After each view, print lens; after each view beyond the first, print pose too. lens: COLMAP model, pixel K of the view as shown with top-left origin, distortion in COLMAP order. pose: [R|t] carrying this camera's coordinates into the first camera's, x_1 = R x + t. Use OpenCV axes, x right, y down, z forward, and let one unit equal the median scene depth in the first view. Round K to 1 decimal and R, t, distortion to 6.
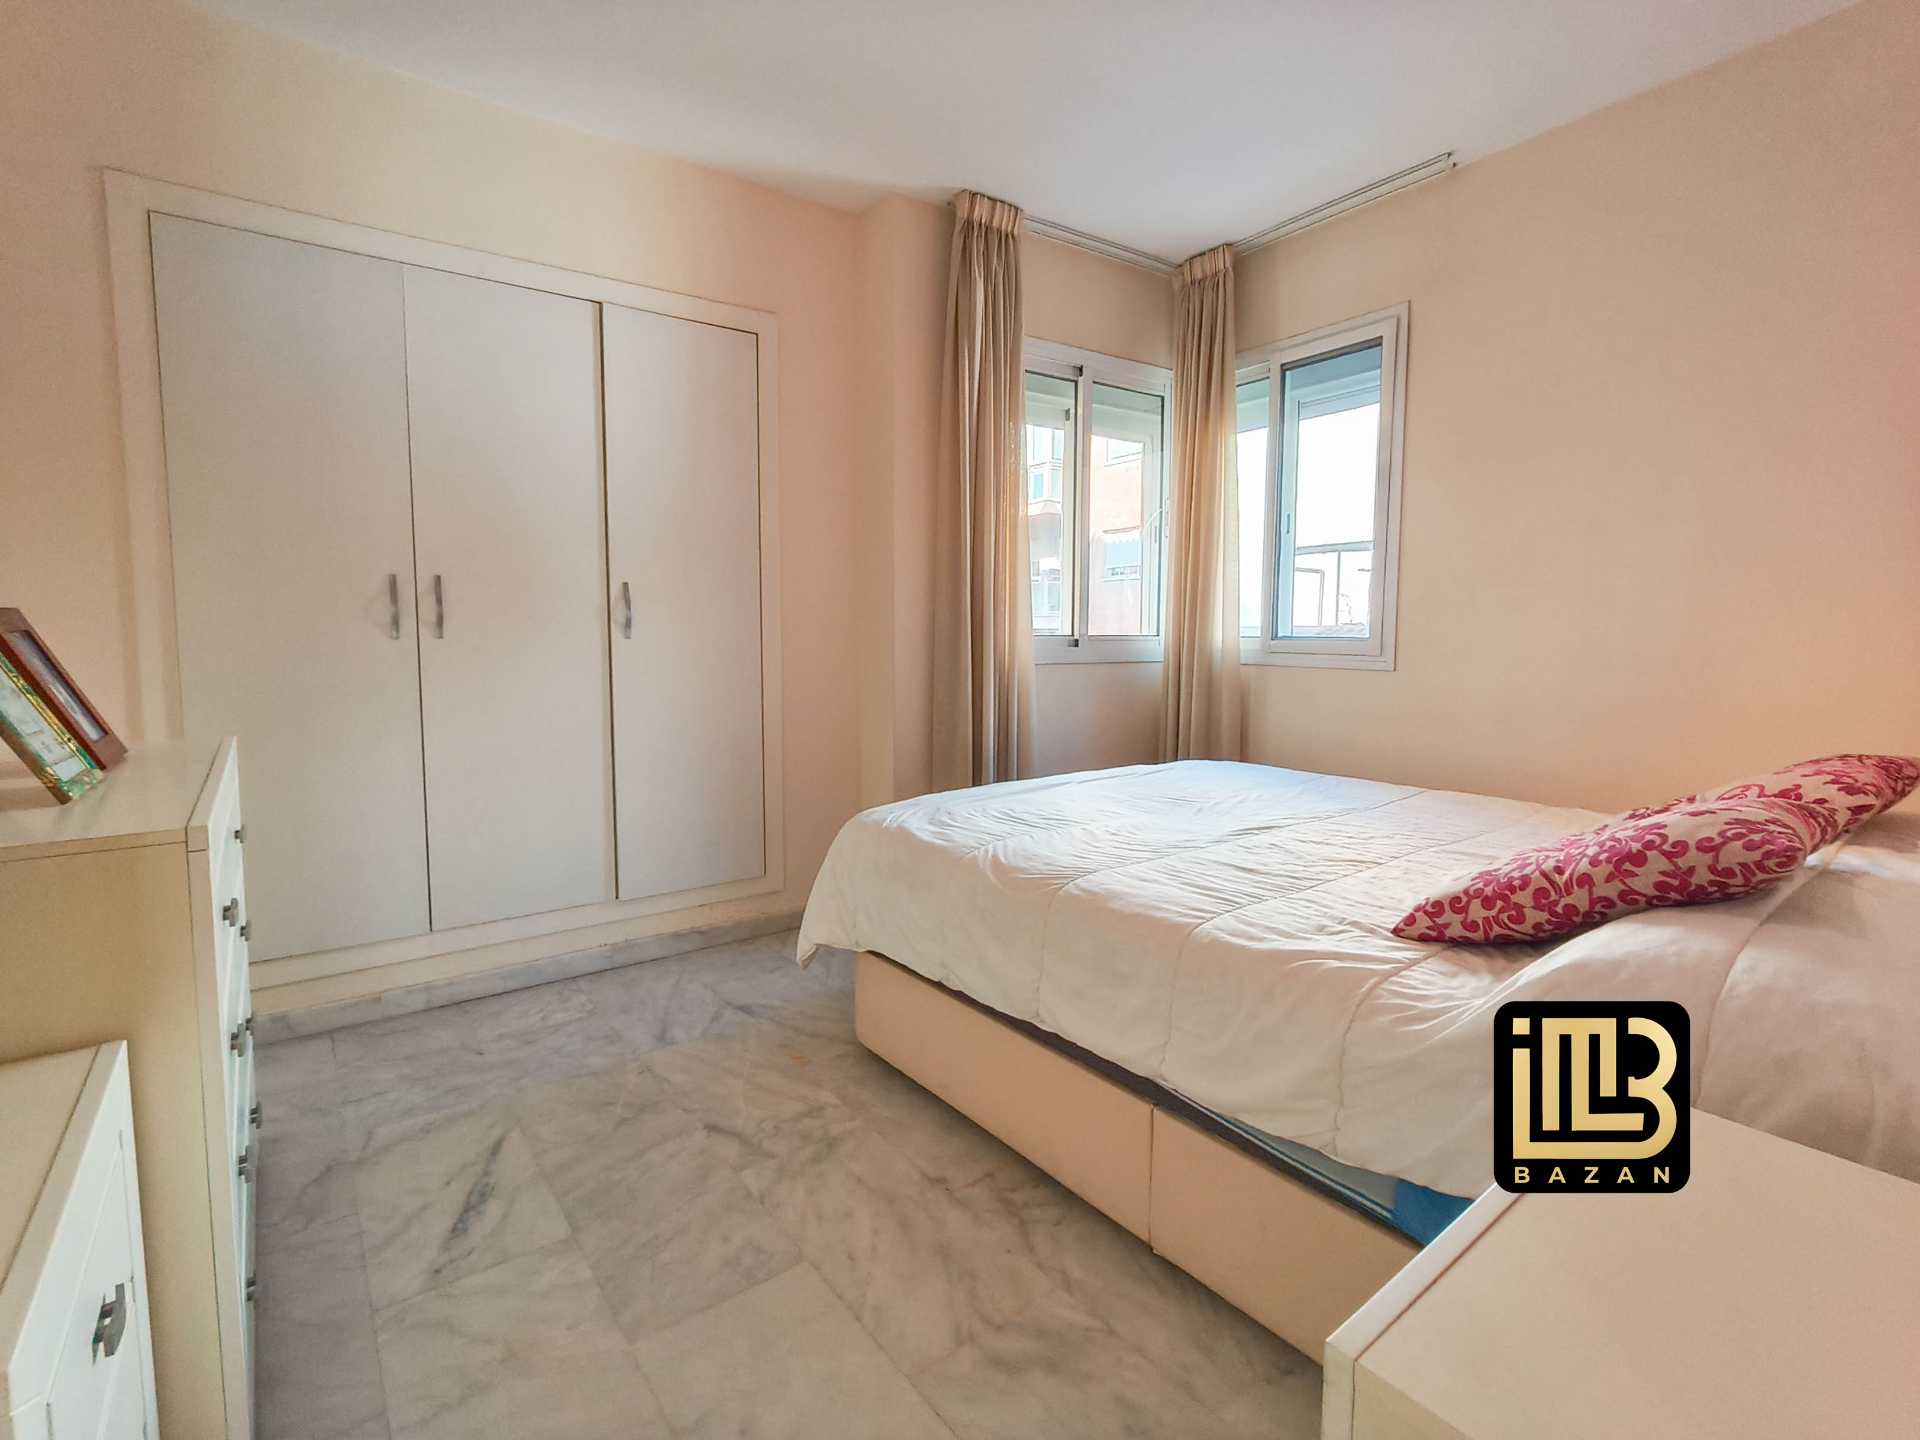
lens RADIAL K [[892.8, 0, 952.9], [0, 892.8, 694.7], [0, 0, 1]] dist [-0.000633, -0.001043]
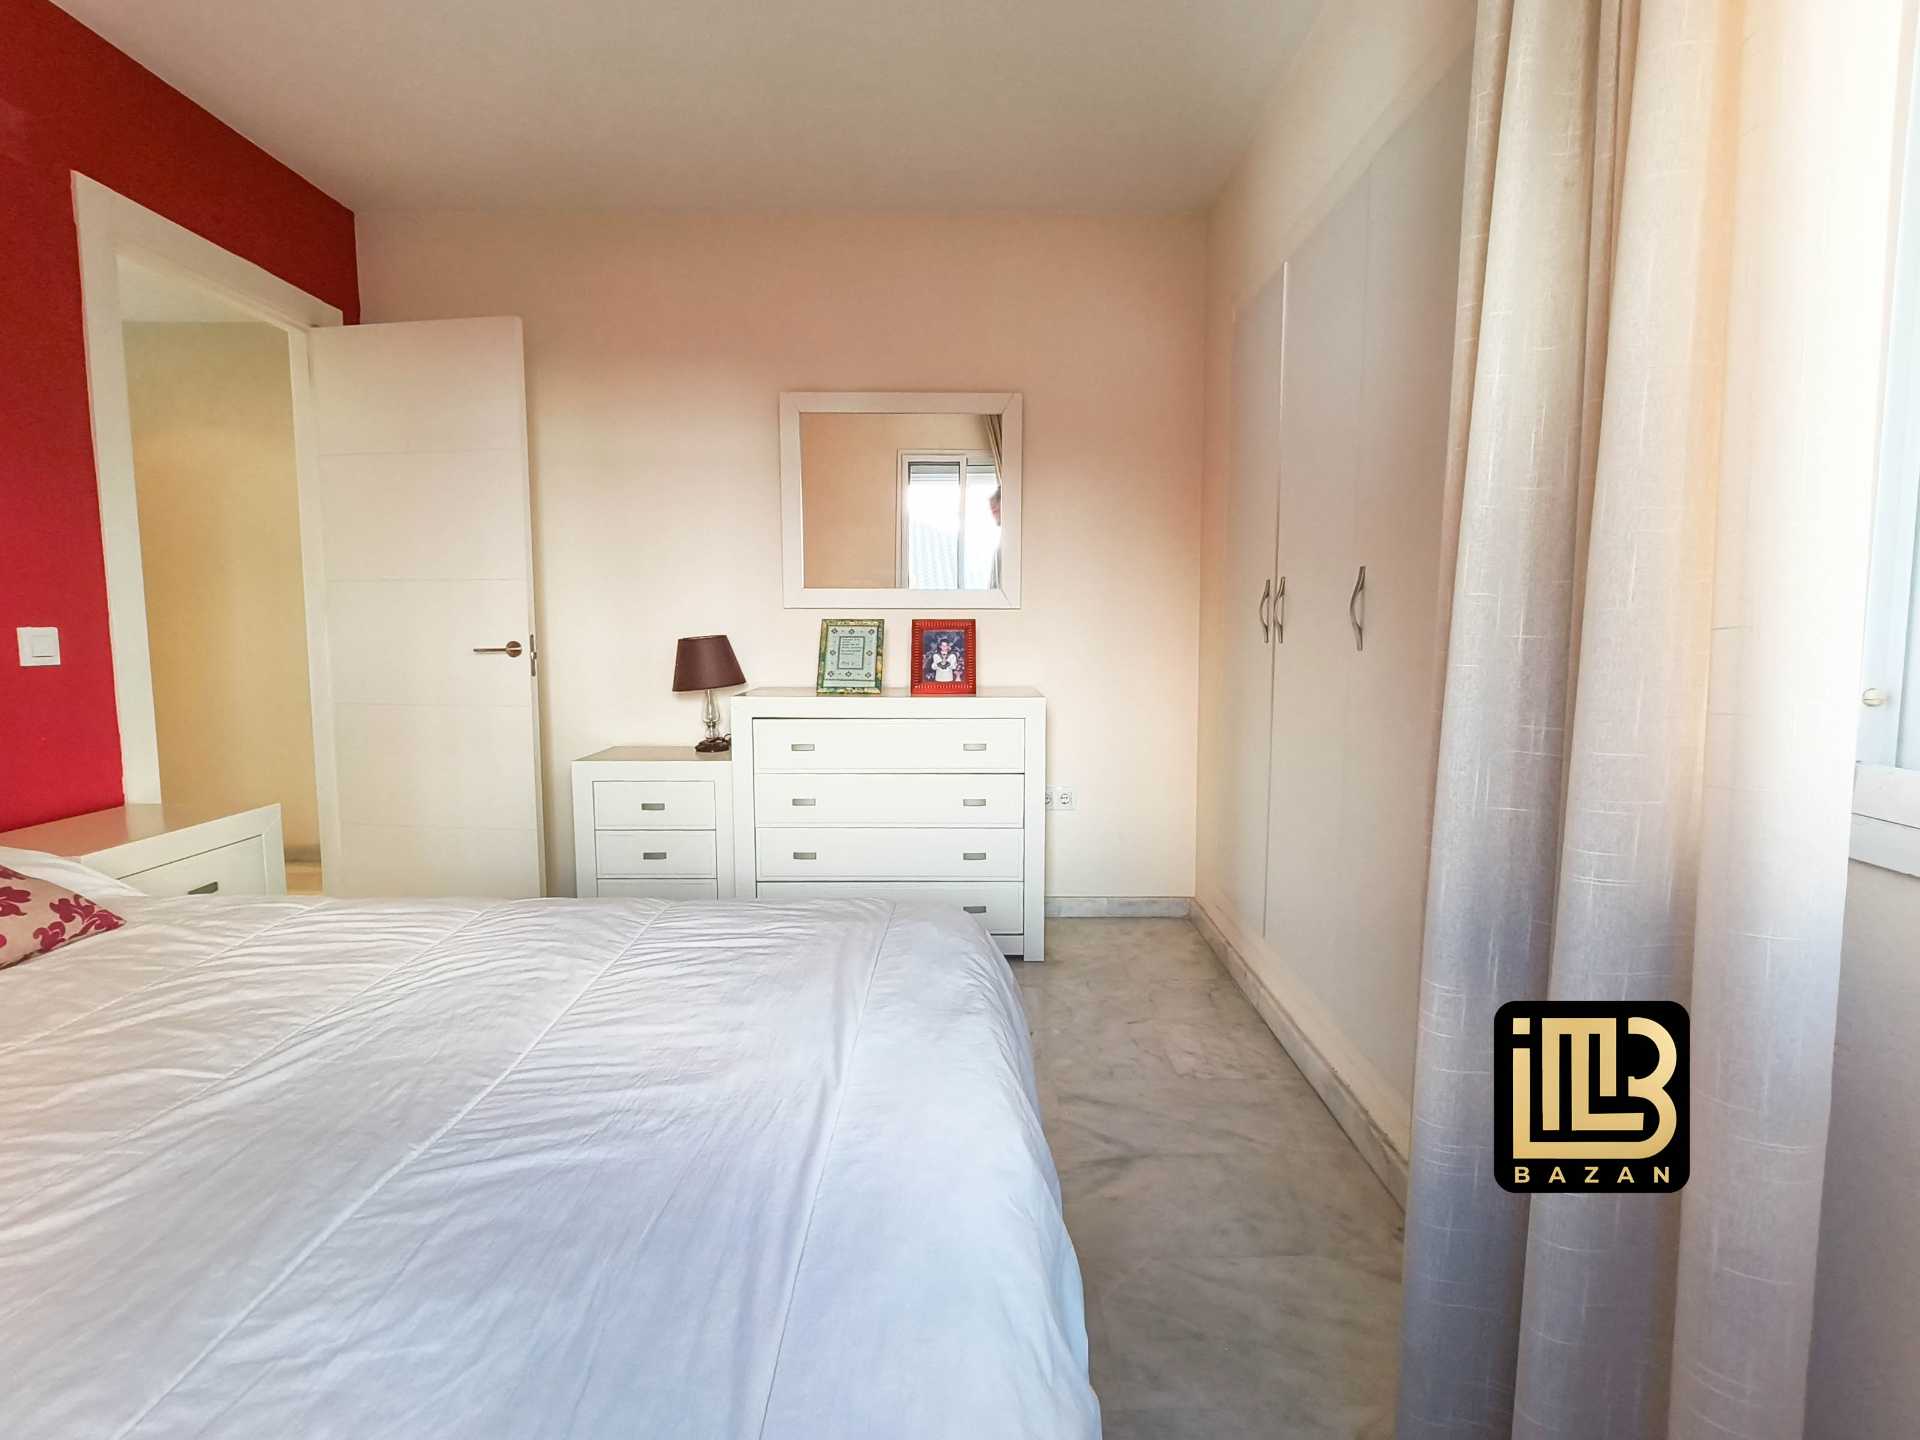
lens RADIAL K [[892.8, 0, 958.0], [0, 892.8, 712.2], [0, 0, 1]] dist [-0.000633, -0.001043]
pose [[-0.606303, 0.076685, -0.791527, 0.497491], [-0.067999, 0.986695, 0.147681, -0.135242], [0.792321, 0.143363, -0.593022, 1.644791]]
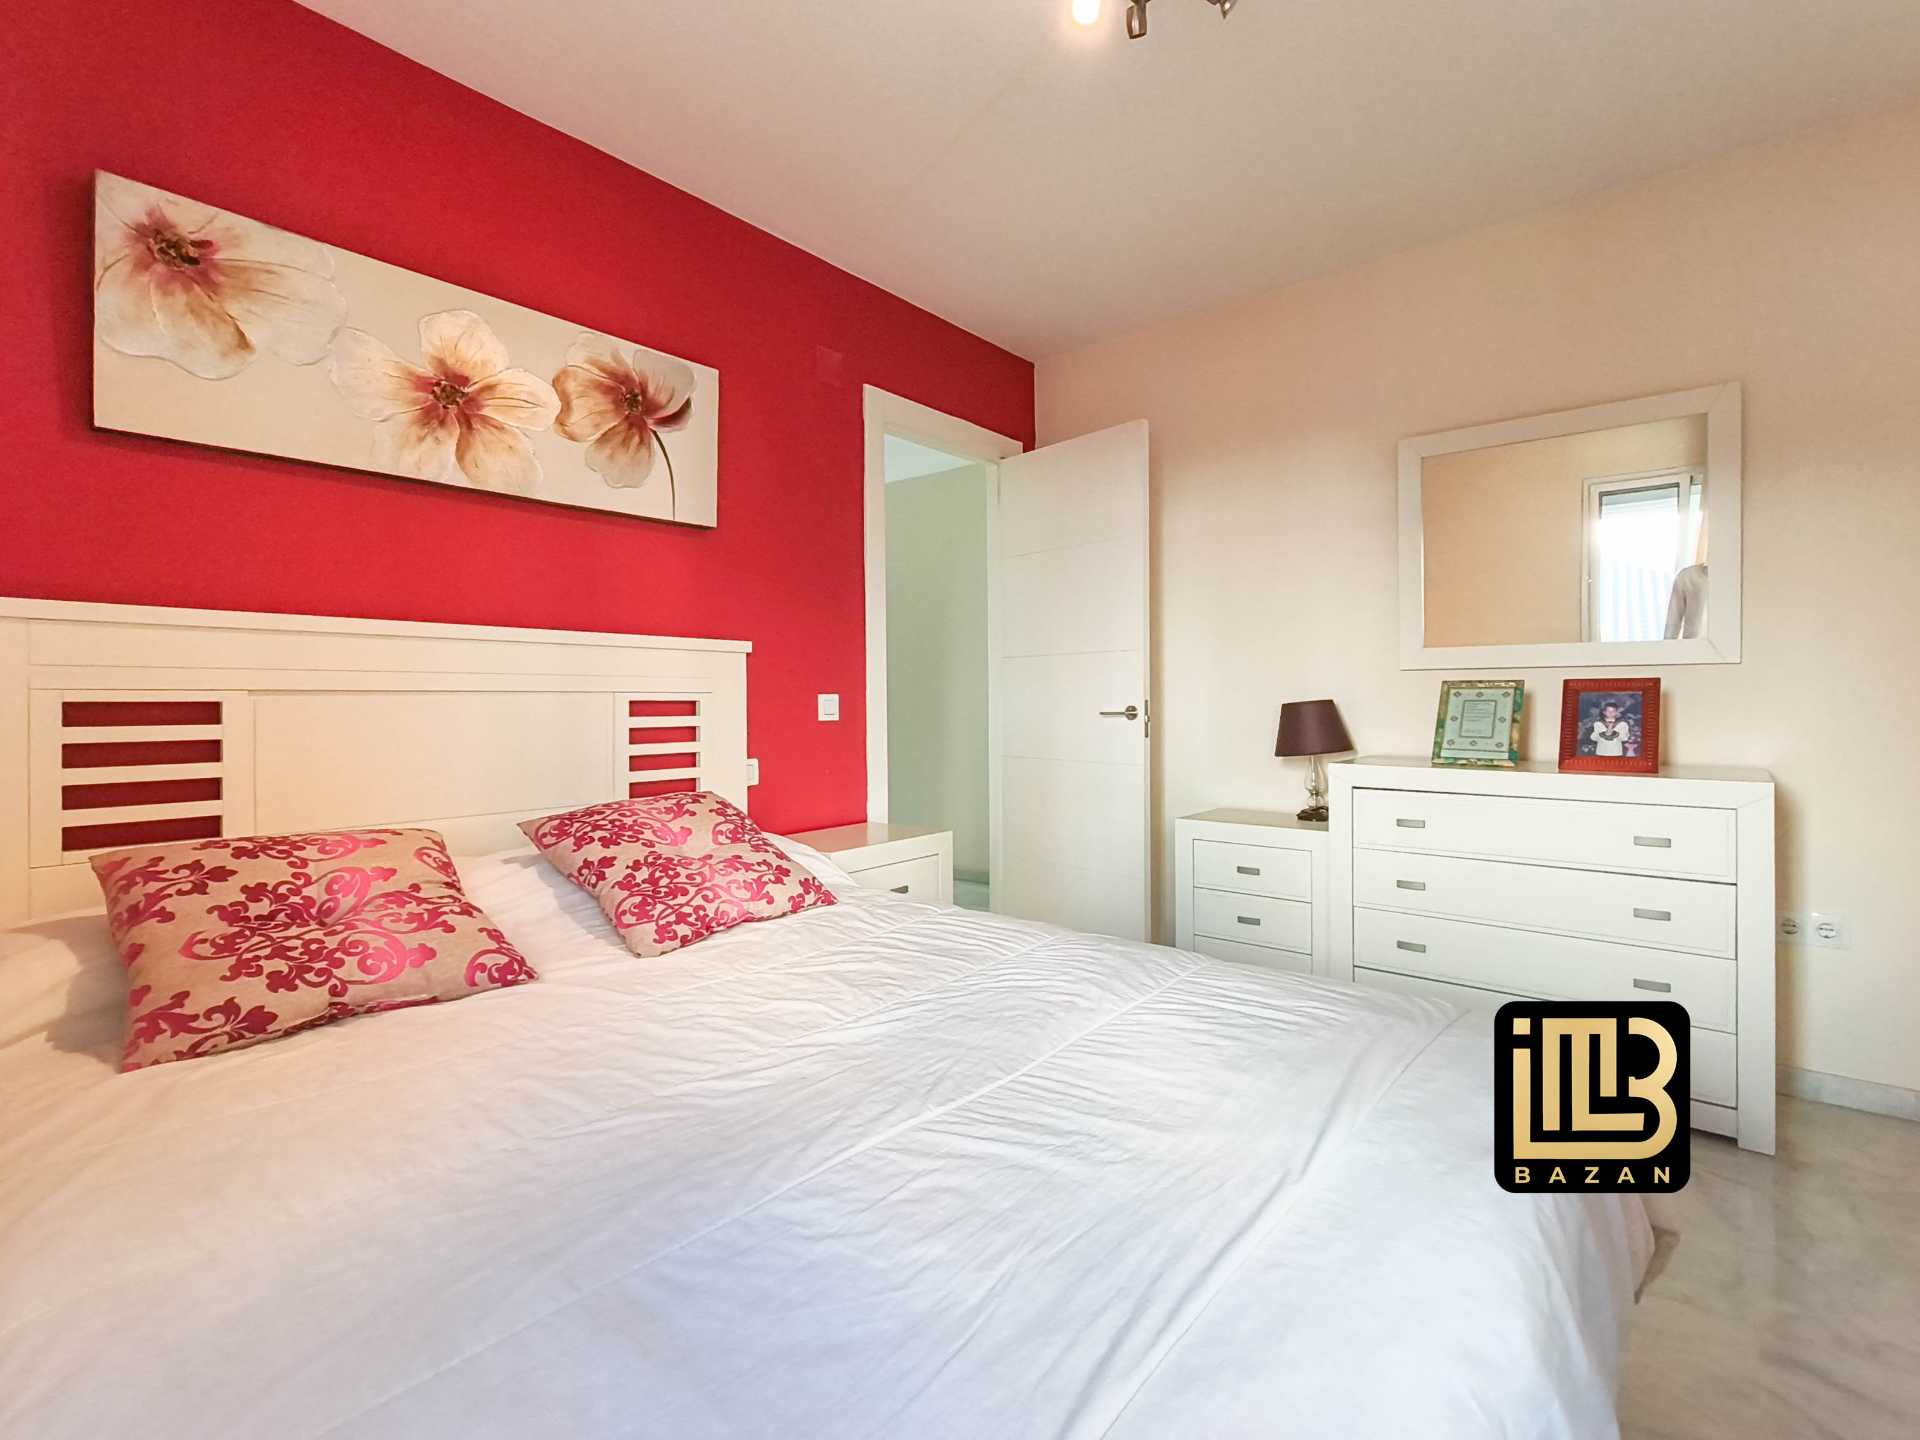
lens RADIAL K [[892.8, 0, 956.6], [0, 892.8, 720.7], [0, 0, 1]] dist [-0.000633, -0.001043]
pose [[-0.977275, 0.012013, -0.211635, 0.427777], [-0.011312, 0.994015, 0.108658, -0.129981], [0.211674, 0.108583, -0.971290, 1.696322]]
